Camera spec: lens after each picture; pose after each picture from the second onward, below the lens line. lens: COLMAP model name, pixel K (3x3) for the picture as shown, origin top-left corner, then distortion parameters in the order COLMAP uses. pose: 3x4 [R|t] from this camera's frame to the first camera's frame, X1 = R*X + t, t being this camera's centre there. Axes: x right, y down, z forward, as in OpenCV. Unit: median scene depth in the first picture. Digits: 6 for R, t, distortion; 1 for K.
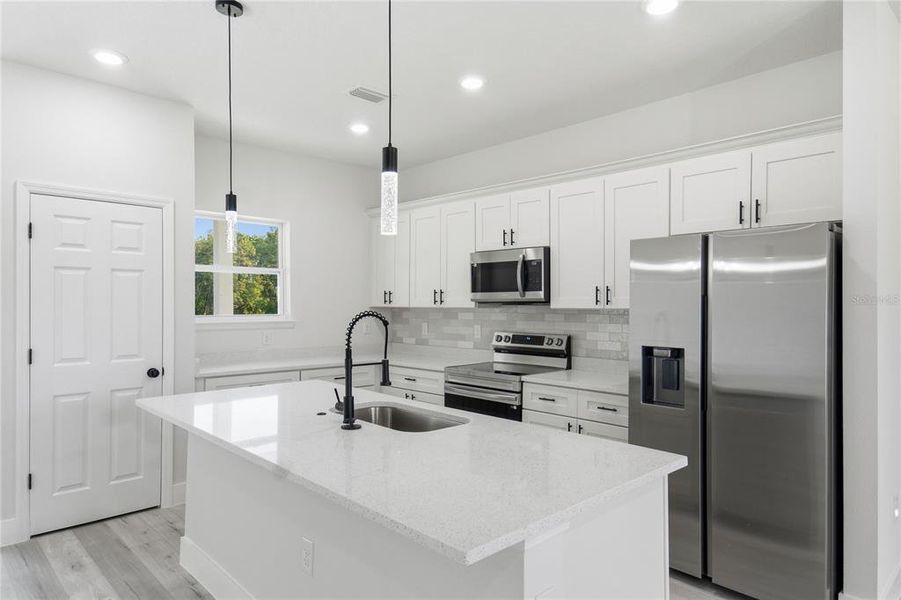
lens RADIAL K [[572.3, 0, 450.5], [0, 572.3, 300.0], [0, 0, 1]] dist [-0.116320, 0.220623]
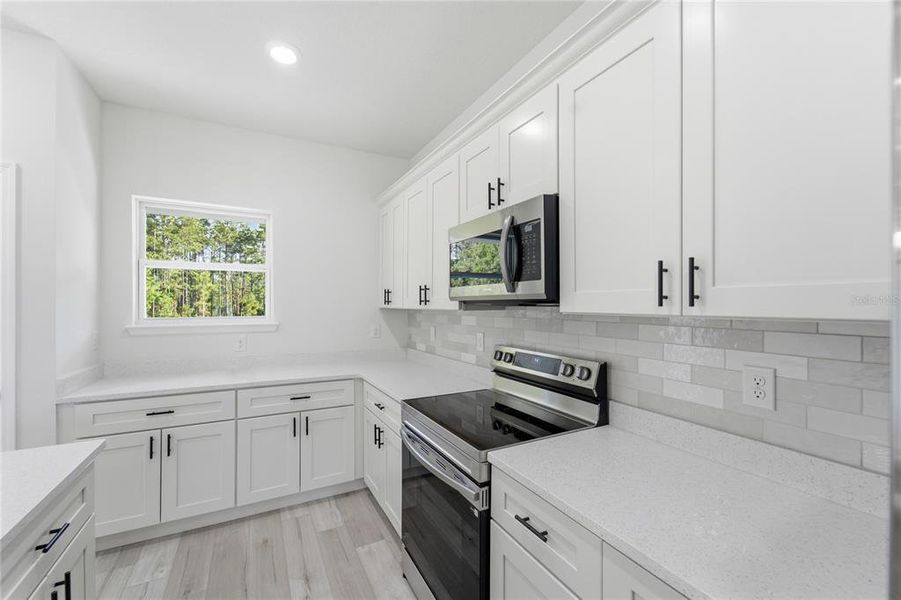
lens RADIAL K [[366.0, 0, 446.5], [0, 366.0, 300.2], [0, 0, 1]] dist [-0.007053, -0.000225]
pose [[0.960716, -0.002308, -0.277523, 0.164767], [0.000559, 0.999979, -0.006382, 0.005005], [0.277532, 0.005977, 0.960698, 0.636866]]
